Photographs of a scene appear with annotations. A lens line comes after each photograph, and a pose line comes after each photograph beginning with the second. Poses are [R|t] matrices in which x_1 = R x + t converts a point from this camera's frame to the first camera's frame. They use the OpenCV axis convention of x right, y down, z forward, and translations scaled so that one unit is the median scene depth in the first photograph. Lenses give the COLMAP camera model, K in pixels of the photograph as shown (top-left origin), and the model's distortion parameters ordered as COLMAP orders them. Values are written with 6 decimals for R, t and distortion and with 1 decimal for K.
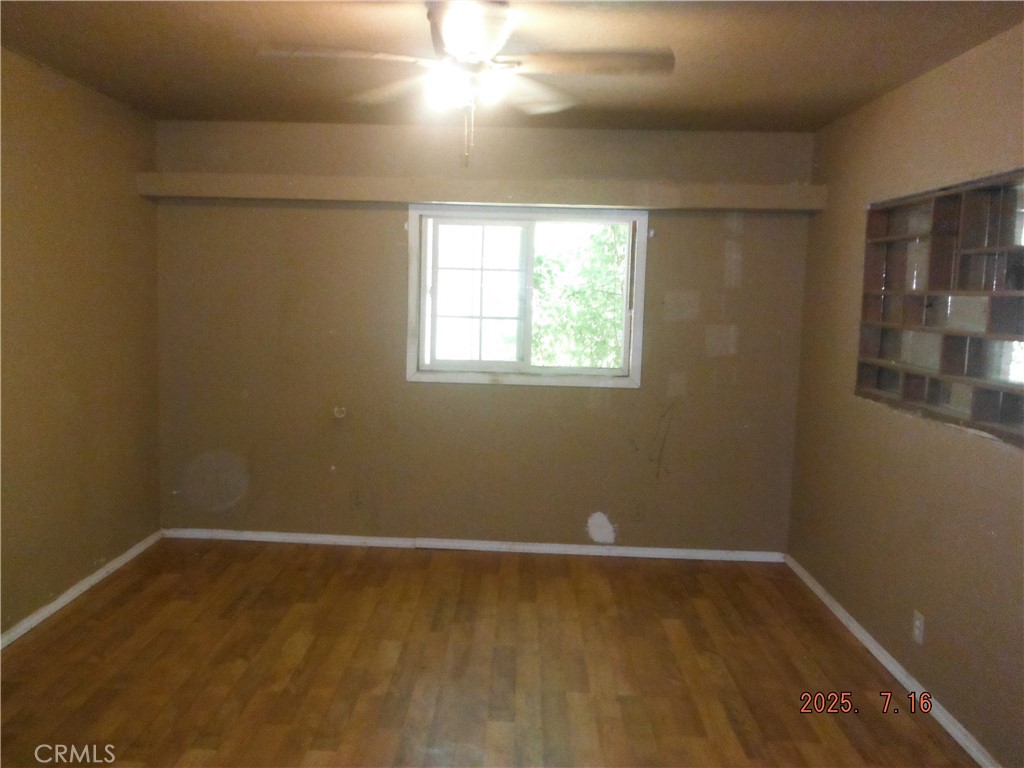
lens RADIAL K [[885.2, 0, 511.0], [0, 885.2, 387.9], [0, 0, 1]] dist [-0.013429, 0.001194]
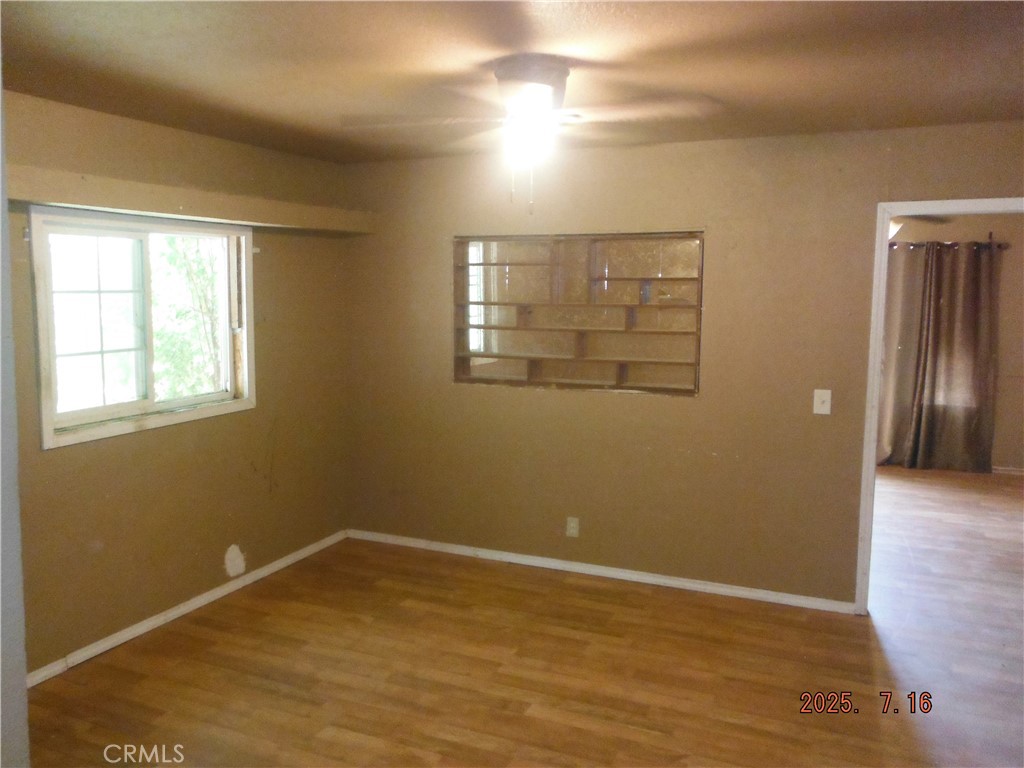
lens RADIAL K [[844.7, 0, 512.6], [0, 844.7, 376.9], [0, 0, 1]] dist [-0.031746, 0.048281]
pose [[0.351843, -0.124206, 0.927782, -0.674601], [0.108958, 0.989854, 0.091196, -0.095883], [-0.929696, 0.069003, 0.361806, 0.430453]]
